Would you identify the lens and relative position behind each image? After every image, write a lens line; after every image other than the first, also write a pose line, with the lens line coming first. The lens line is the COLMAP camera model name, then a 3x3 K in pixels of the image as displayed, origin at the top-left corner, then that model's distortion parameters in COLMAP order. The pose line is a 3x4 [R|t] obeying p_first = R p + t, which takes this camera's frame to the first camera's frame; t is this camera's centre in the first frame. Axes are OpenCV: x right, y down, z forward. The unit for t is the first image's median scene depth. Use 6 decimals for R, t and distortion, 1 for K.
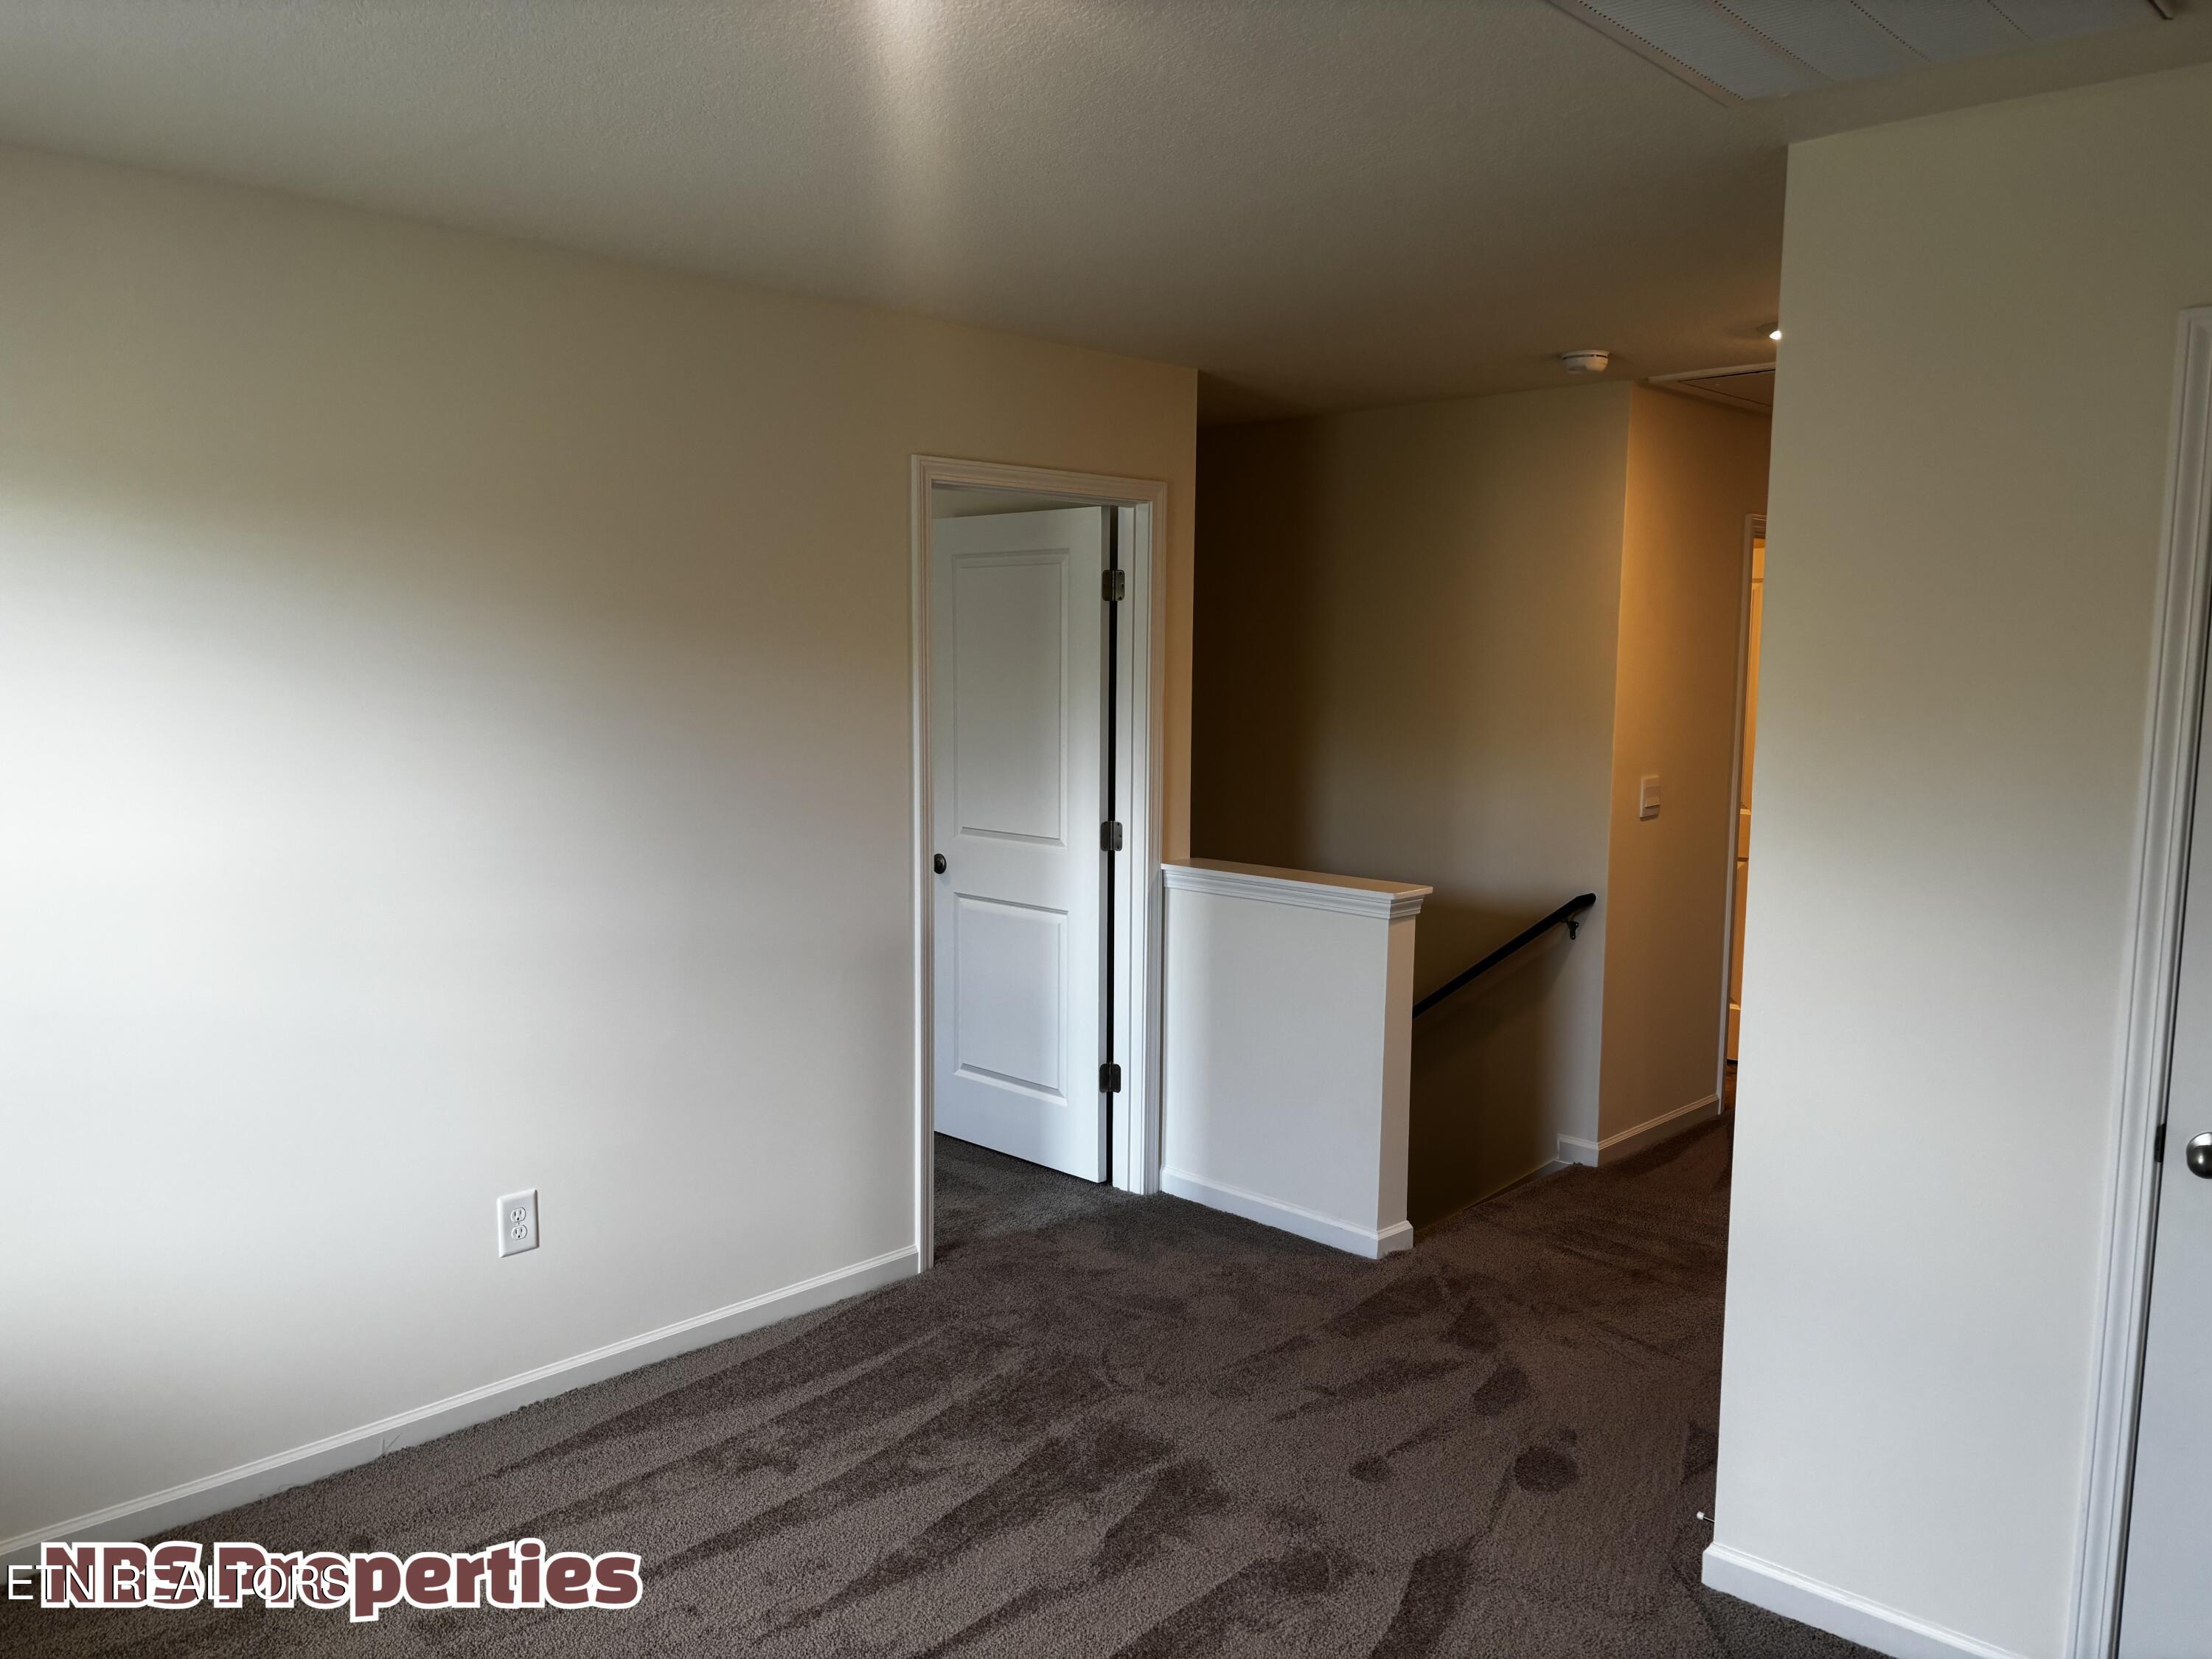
lens RADIAL K [[1681.5, 0, 1099.3], [0, 1681.5, 838.8], [0, 0, 1]] dist [0.057541, -0.044599]
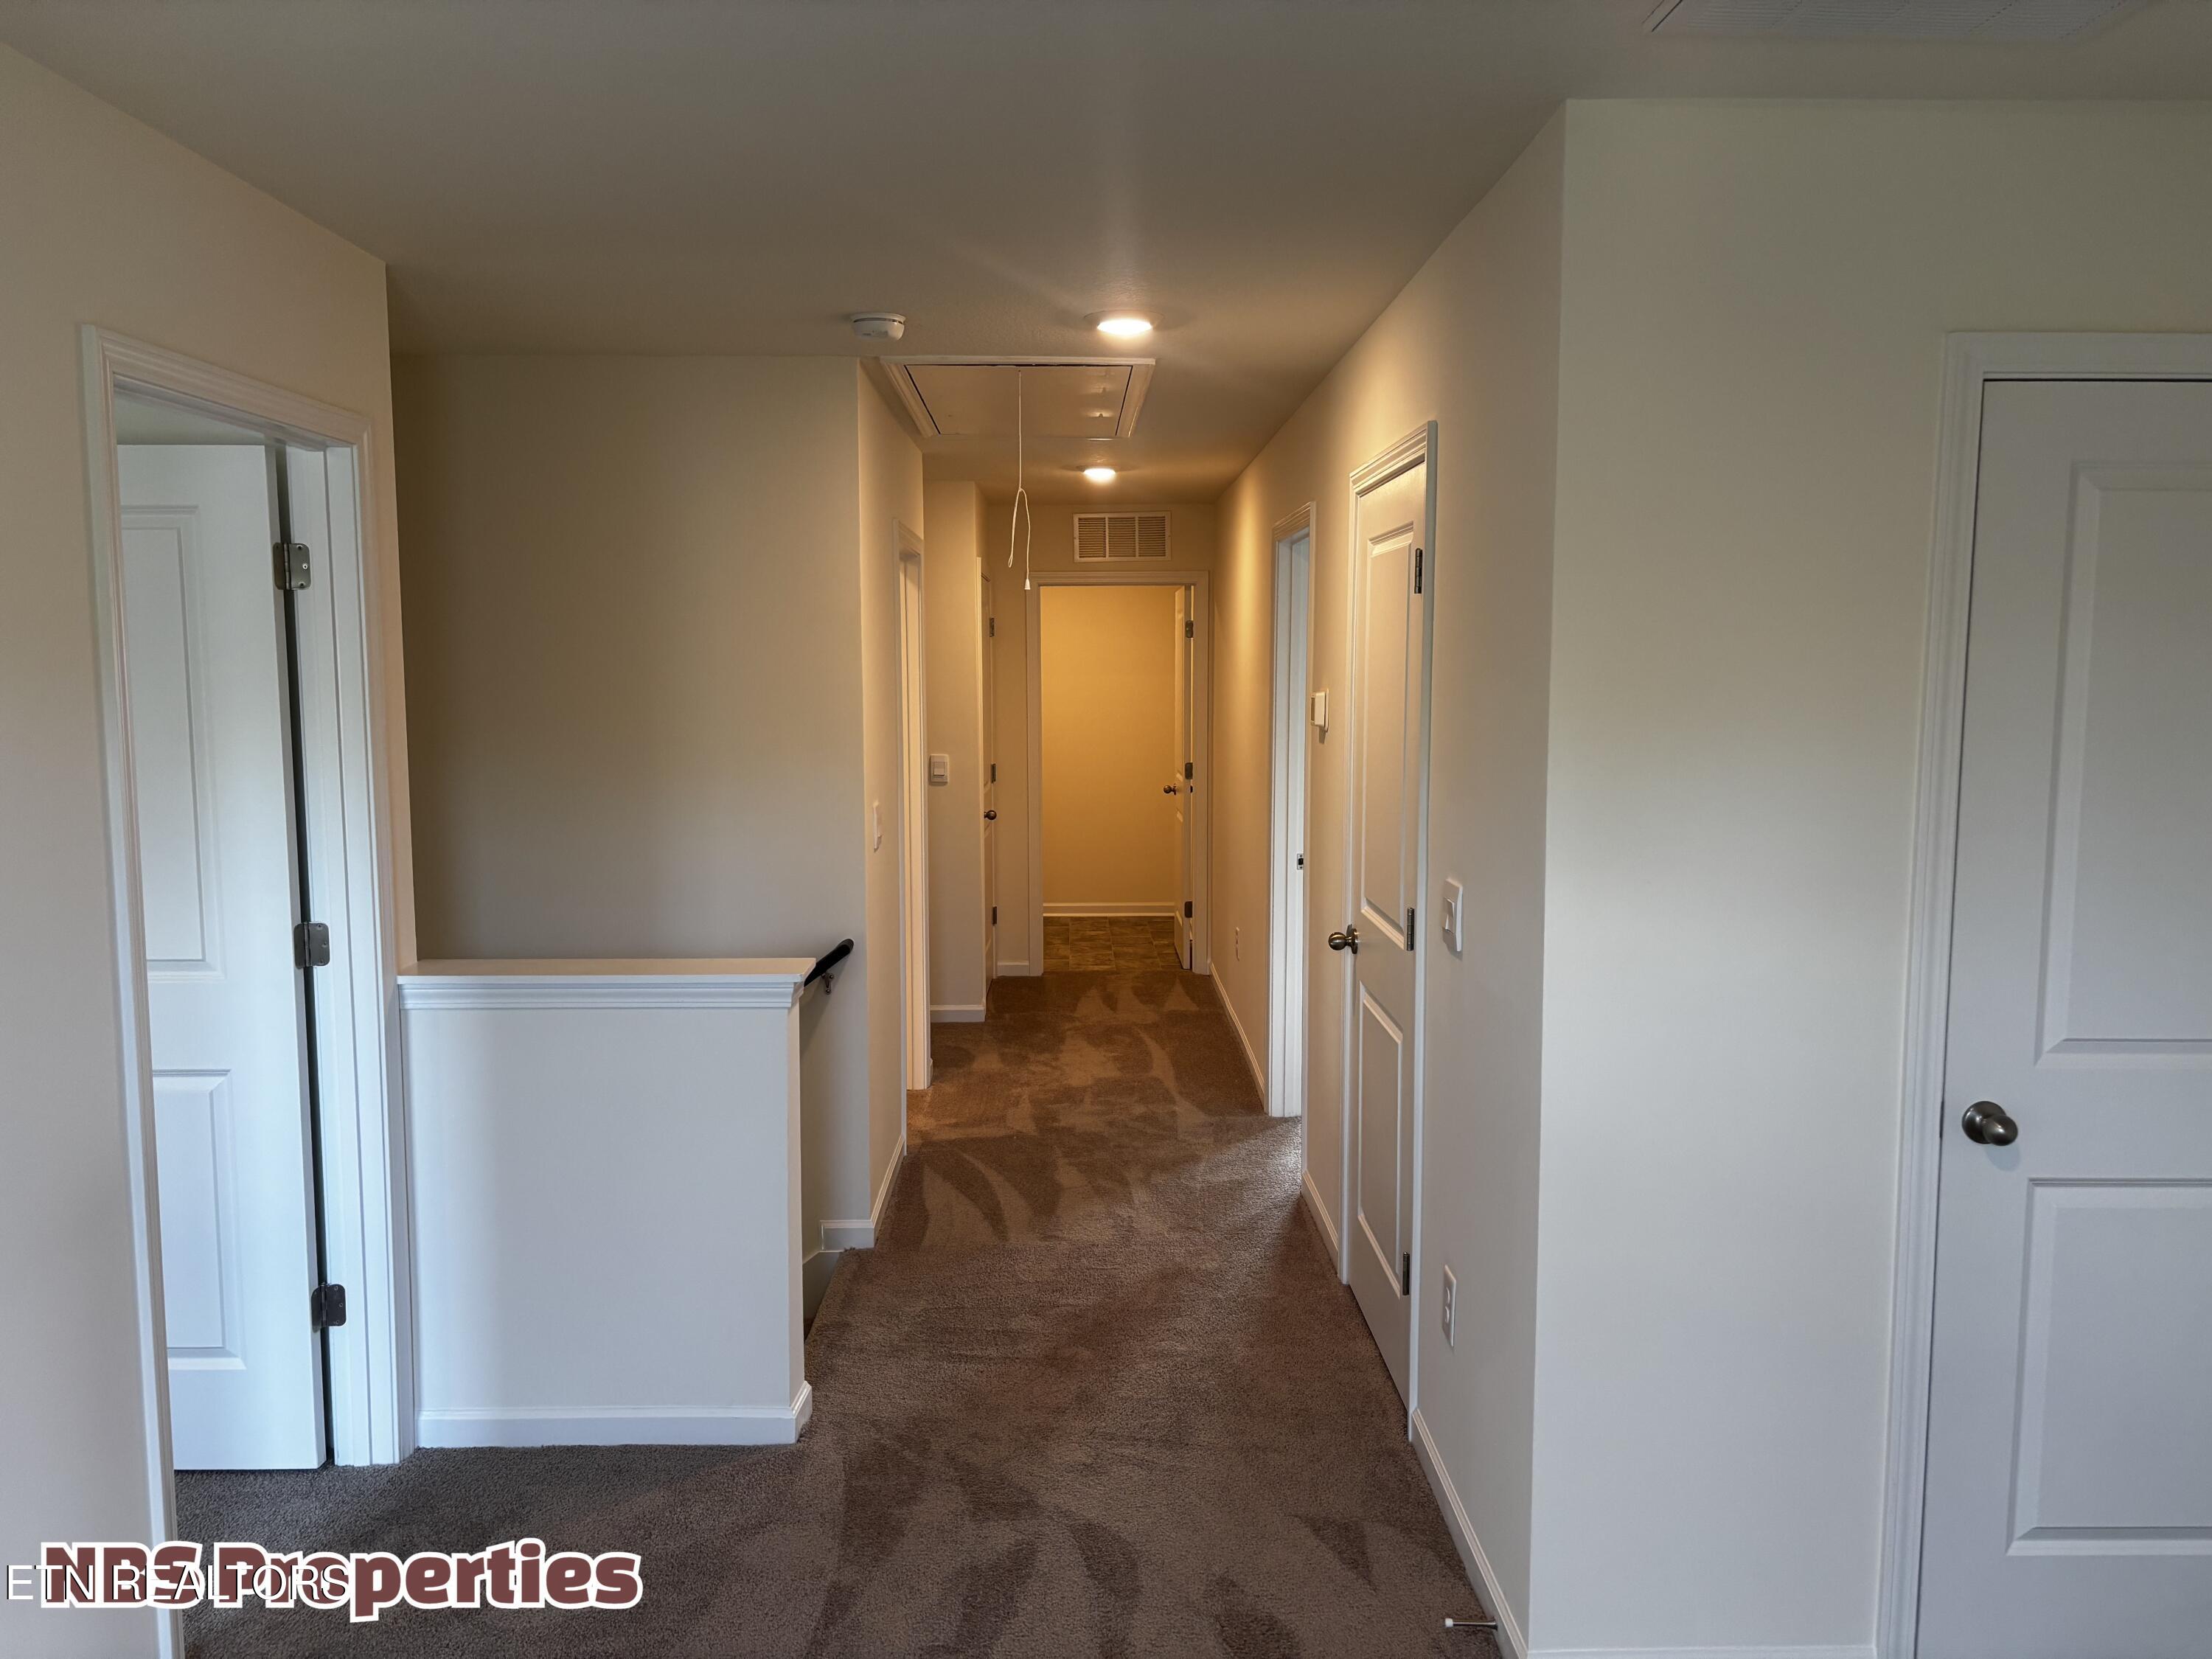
lens RADIAL K [[1681.5, 0, 1118.8], [0, 1681.5, 831.0], [0, 0, 1]] dist [0.057541, -0.044599]
pose [[0.706695, -0.078011, 0.703205, -0.237354], [0.086883, 0.995949, 0.023172, -0.034473], [-0.702164, 0.044721, 0.710610, 0.300509]]
